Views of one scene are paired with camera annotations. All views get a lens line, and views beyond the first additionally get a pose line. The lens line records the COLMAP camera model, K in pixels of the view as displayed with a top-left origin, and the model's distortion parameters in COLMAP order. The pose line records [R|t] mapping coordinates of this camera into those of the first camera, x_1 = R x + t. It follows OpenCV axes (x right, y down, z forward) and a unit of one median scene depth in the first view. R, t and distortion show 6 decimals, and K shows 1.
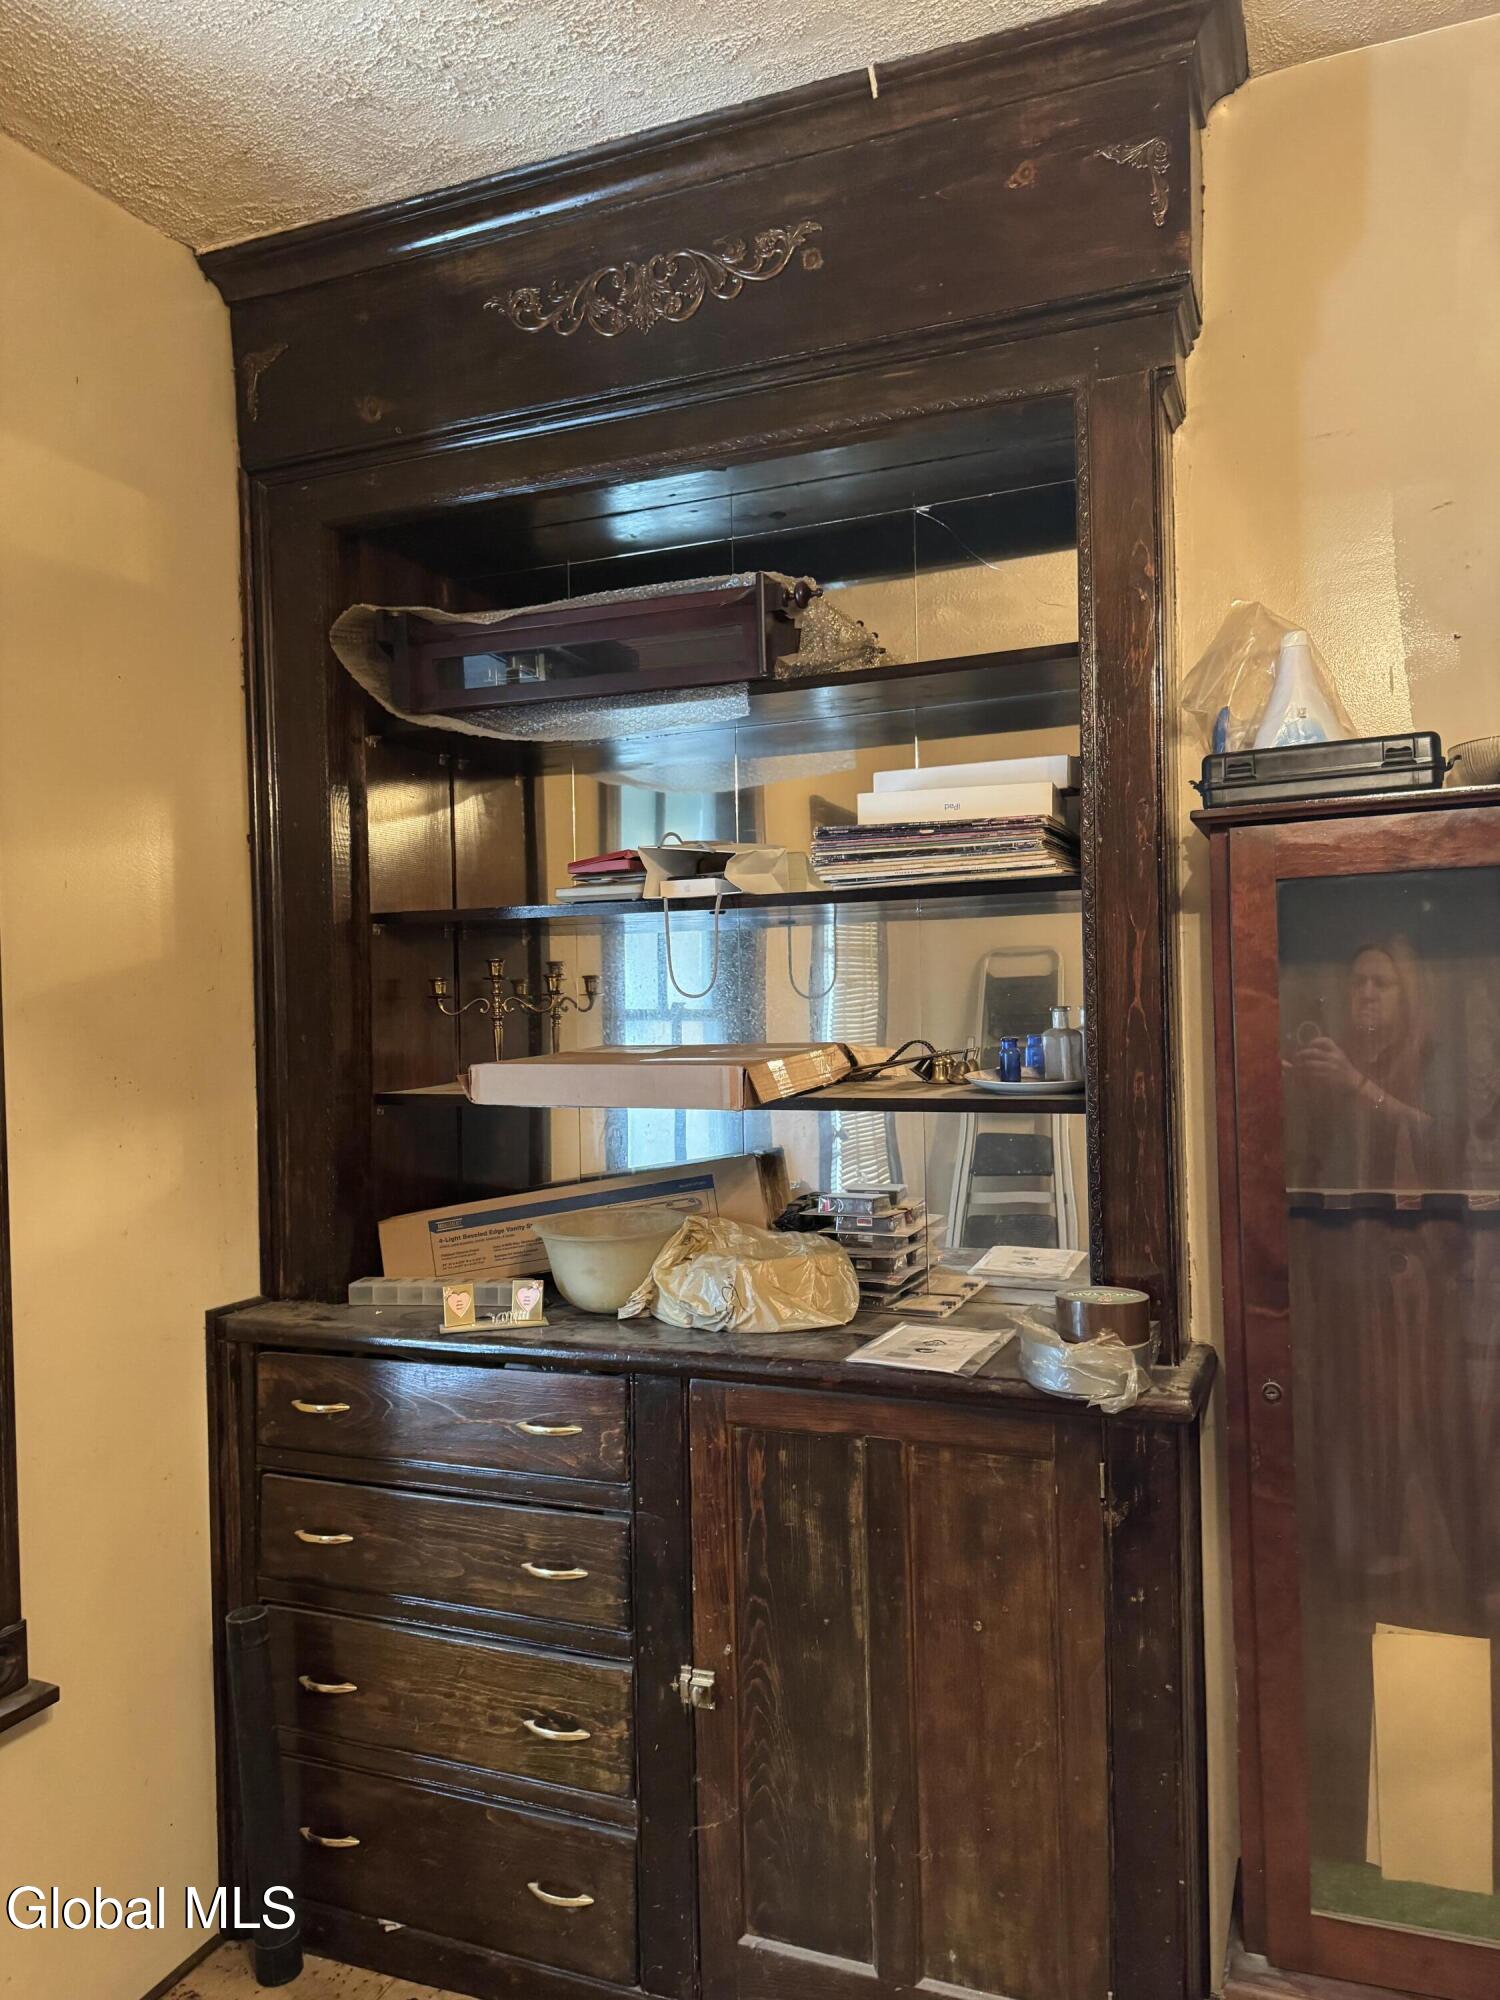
lens RADIAL K [[1434.2, 0, 748.4], [0, 1434.2, 1001.9], [0, 0, 1]] dist [0.026229, -0.028347]
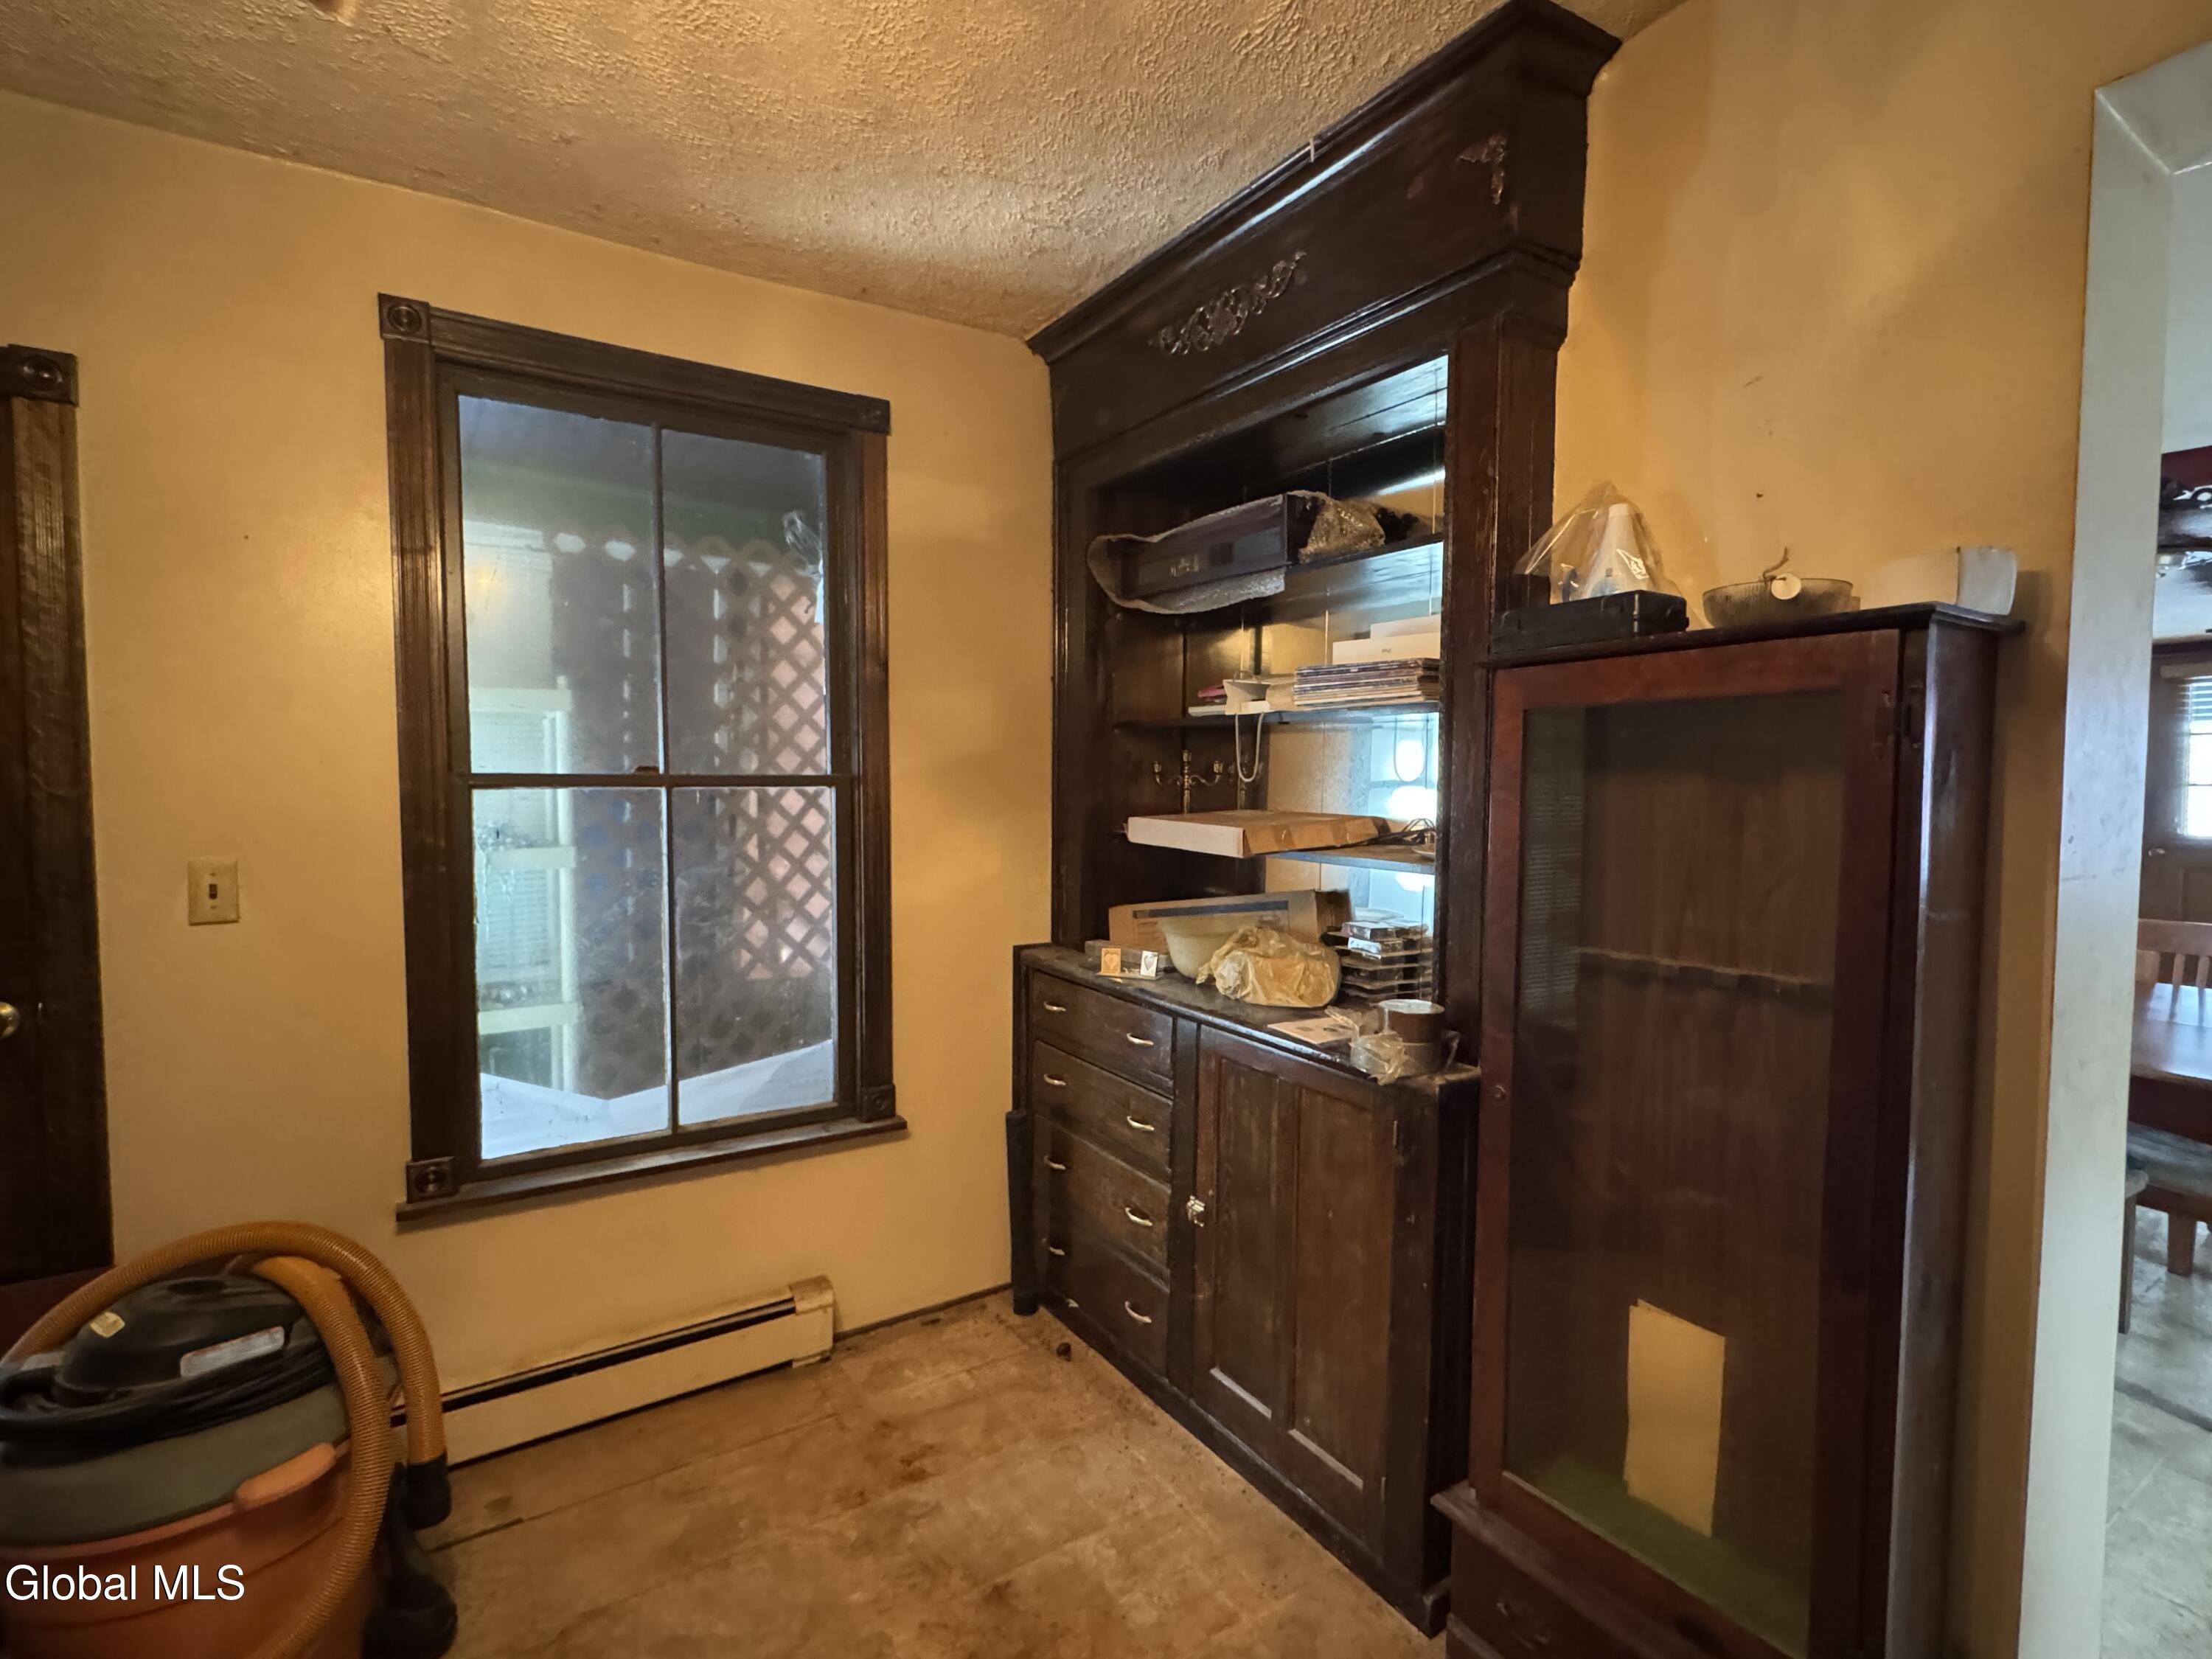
lens RADIAL K [[1068.3, 0, 1100.6], [0, 1068.3, 824.8], [0, 0, 1]] dist [-0.002010, -0.000014]
pose [[0.811786, 0.059368, -0.580930, 0.523557], [-0.025299, 0.997460, 0.066583, -0.029802], [0.583407, -0.039354, 0.811226, -0.011732]]
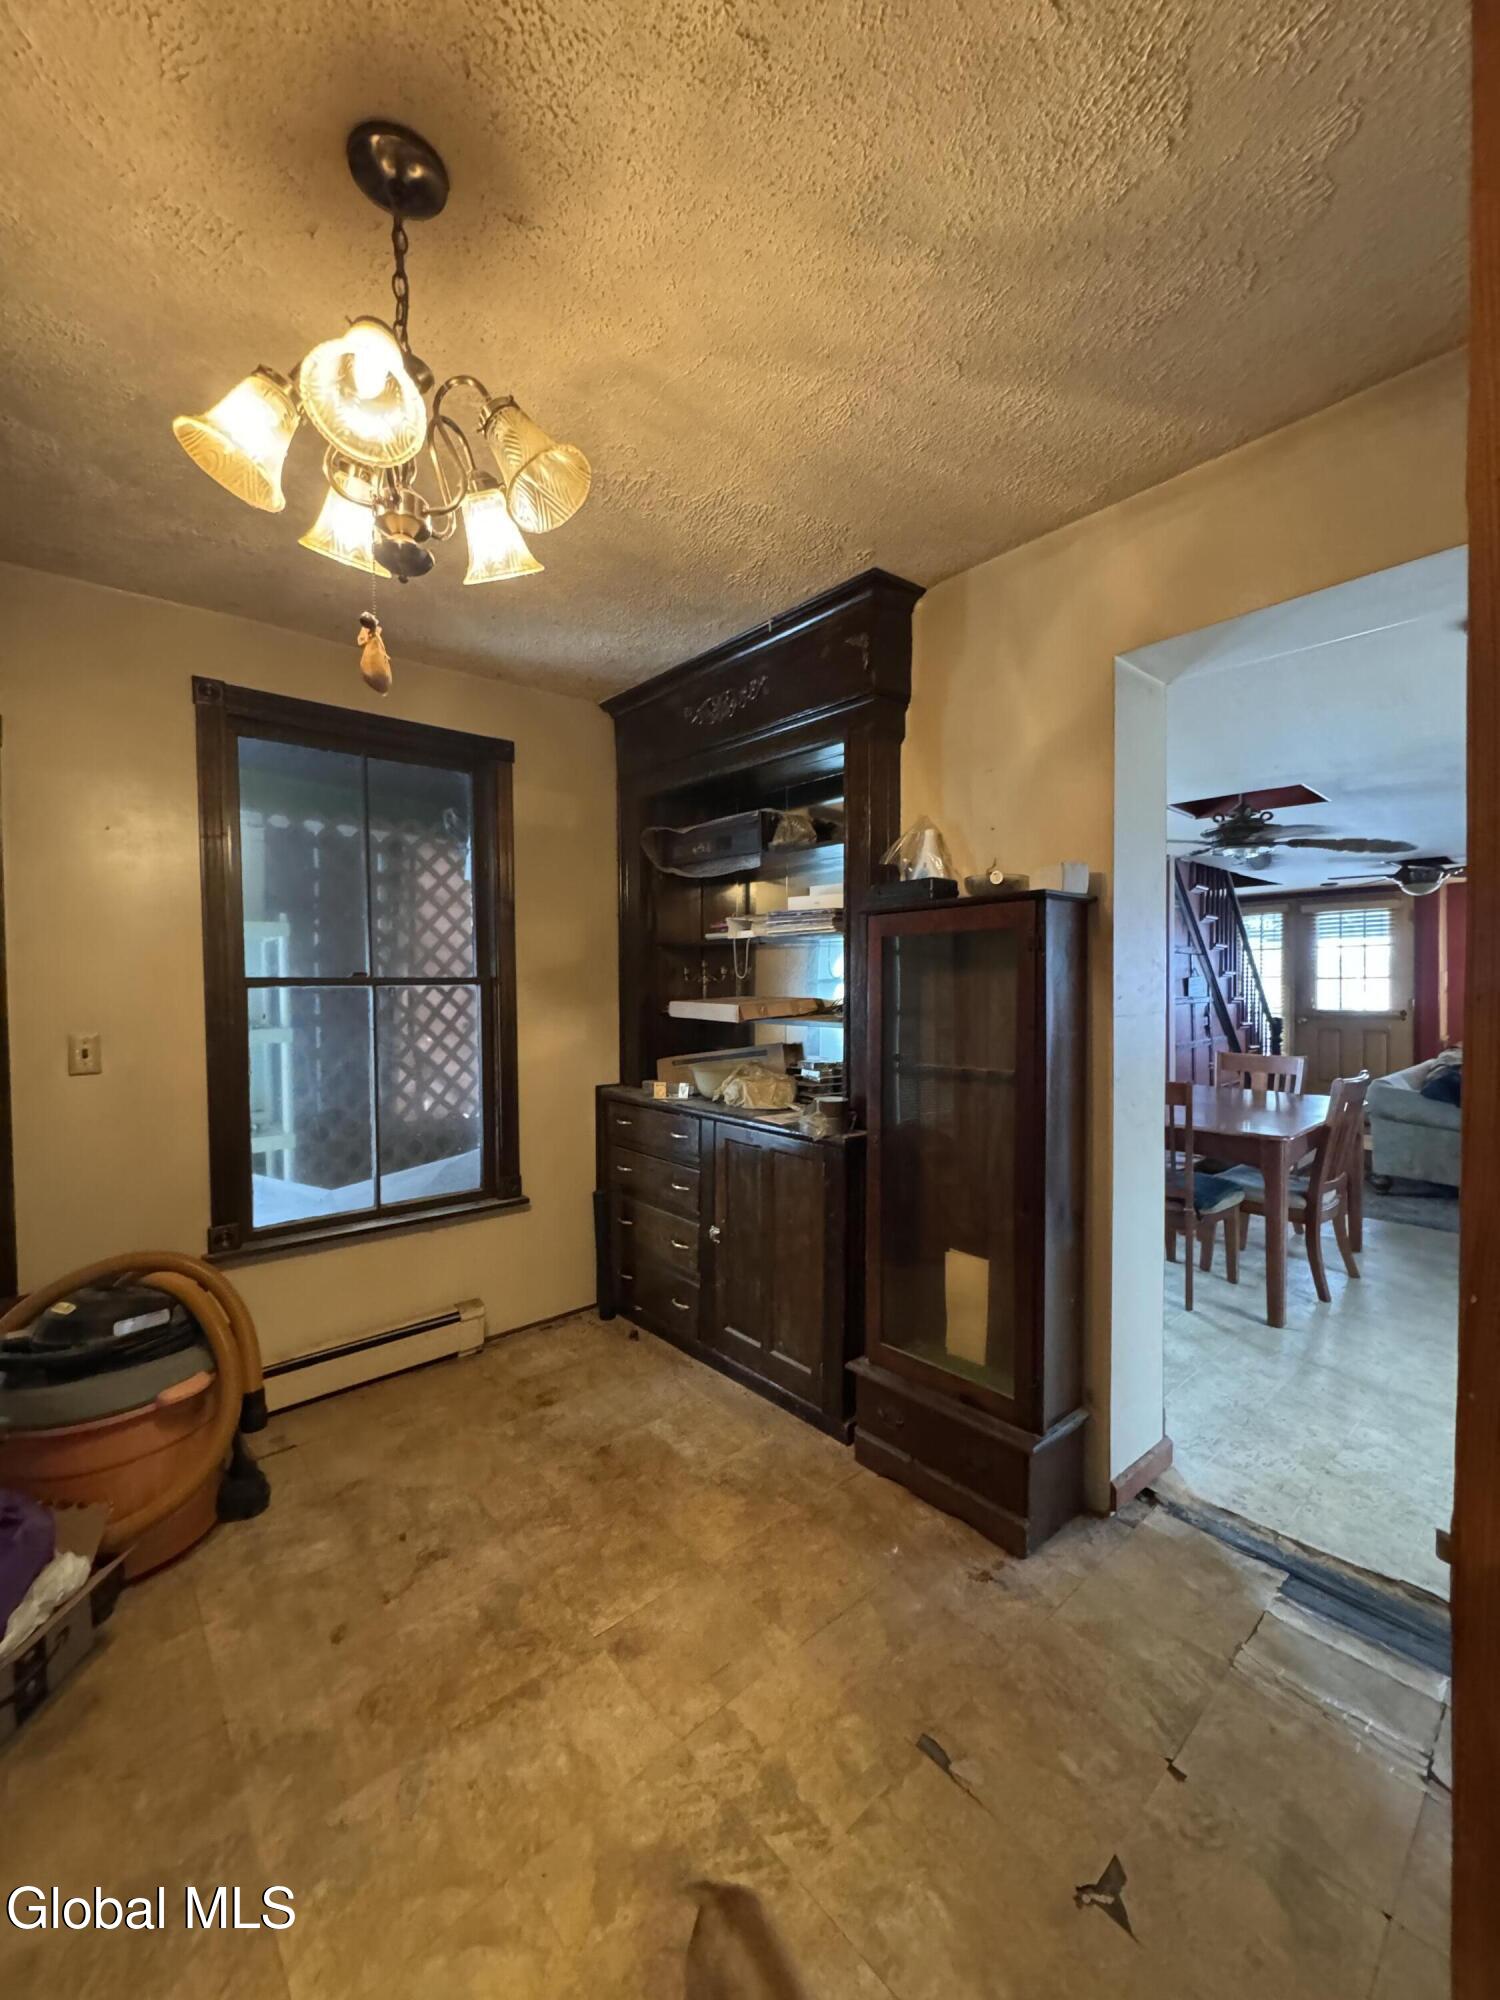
lens RADIAL K [[812.4, 0, 767.9], [0, 812.4, 1000.3], [0, 0, 1]] dist [-0.003326, 0.001282]
pose [[0.895303, 0.034416, -0.444127, 0.685791], [-0.018036, 0.998994, 0.041055, -0.024843], [0.445093, -0.028746, 0.895023, -0.292278]]
